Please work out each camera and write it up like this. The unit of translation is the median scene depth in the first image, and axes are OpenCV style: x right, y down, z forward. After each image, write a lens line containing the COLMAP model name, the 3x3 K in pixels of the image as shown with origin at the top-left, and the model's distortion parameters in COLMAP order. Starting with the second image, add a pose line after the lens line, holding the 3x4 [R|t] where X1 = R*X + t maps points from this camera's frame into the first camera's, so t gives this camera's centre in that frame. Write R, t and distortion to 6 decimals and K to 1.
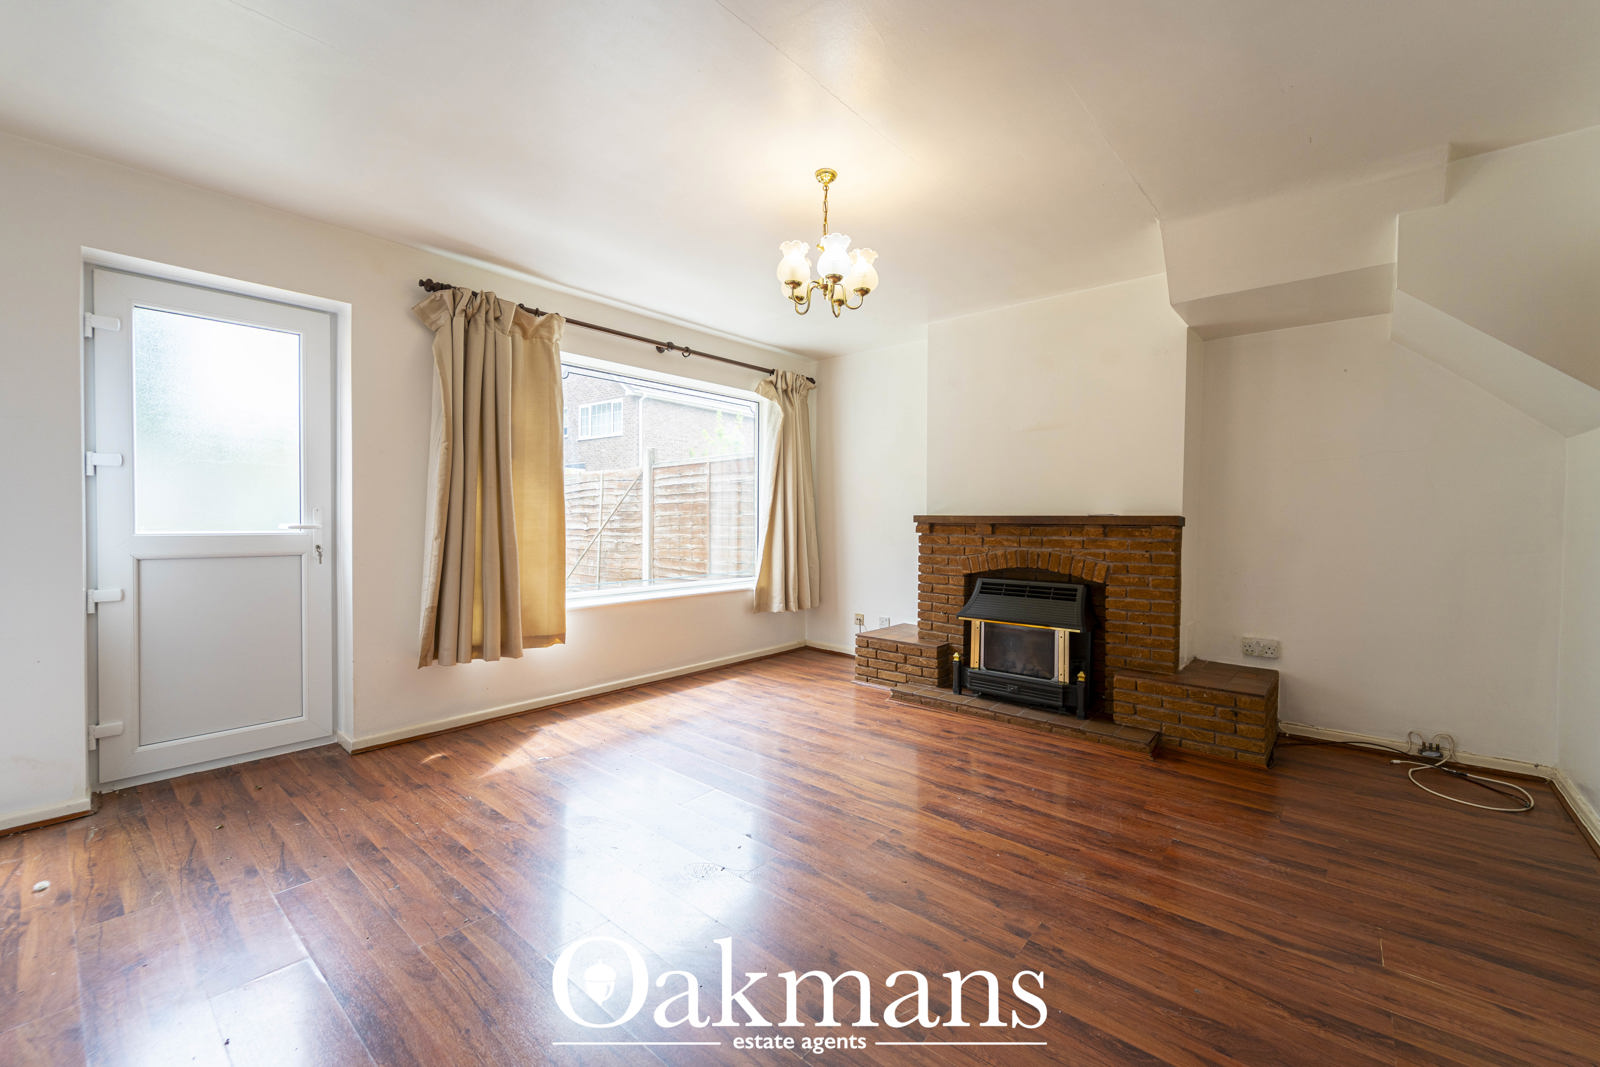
lens RADIAL K [[648.2, 0, 790.6], [0, 648.2, 525.2], [0, 0, 1]] dist [0.001263, -0.002139]
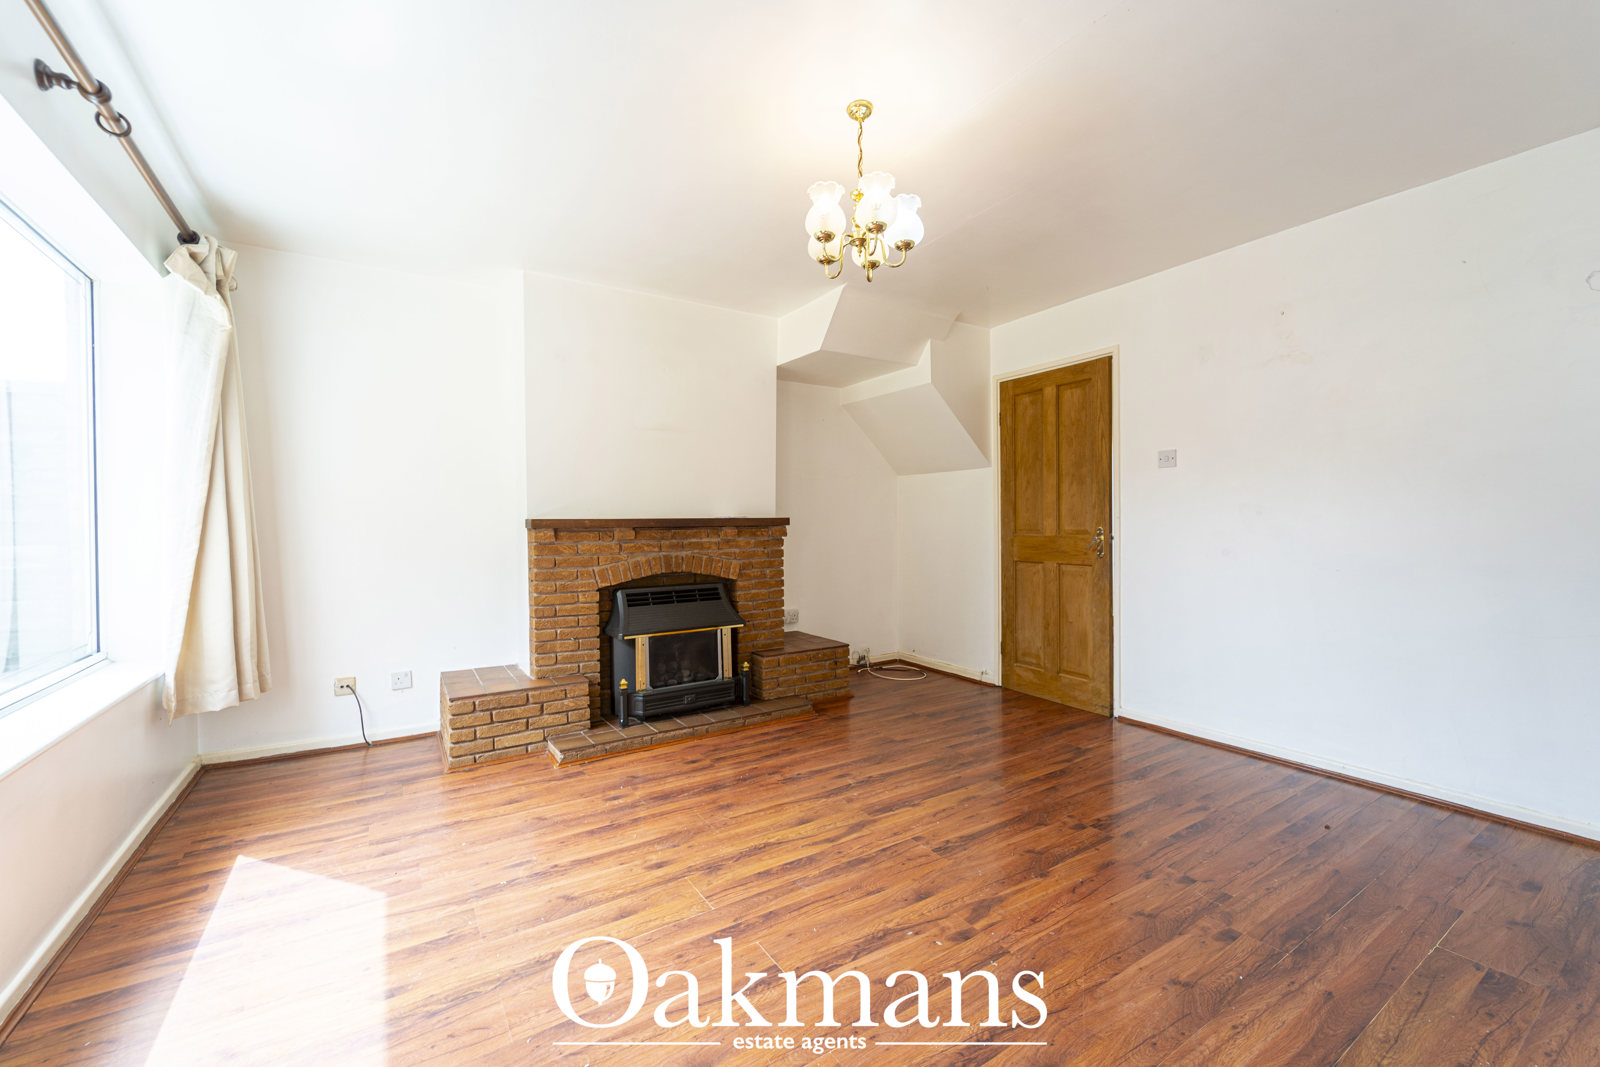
lens RADIAL K [[648.2, 0, 789.7], [0, 648.2, 532.5], [0, 0, 1]] dist [0.001263, -0.002139]
pose [[0.282097, -0.019904, 0.959179, -0.542851], [0.023960, 0.999619, 0.013696, -0.002901], [-0.959087, 0.019118, 0.282467, 0.598042]]
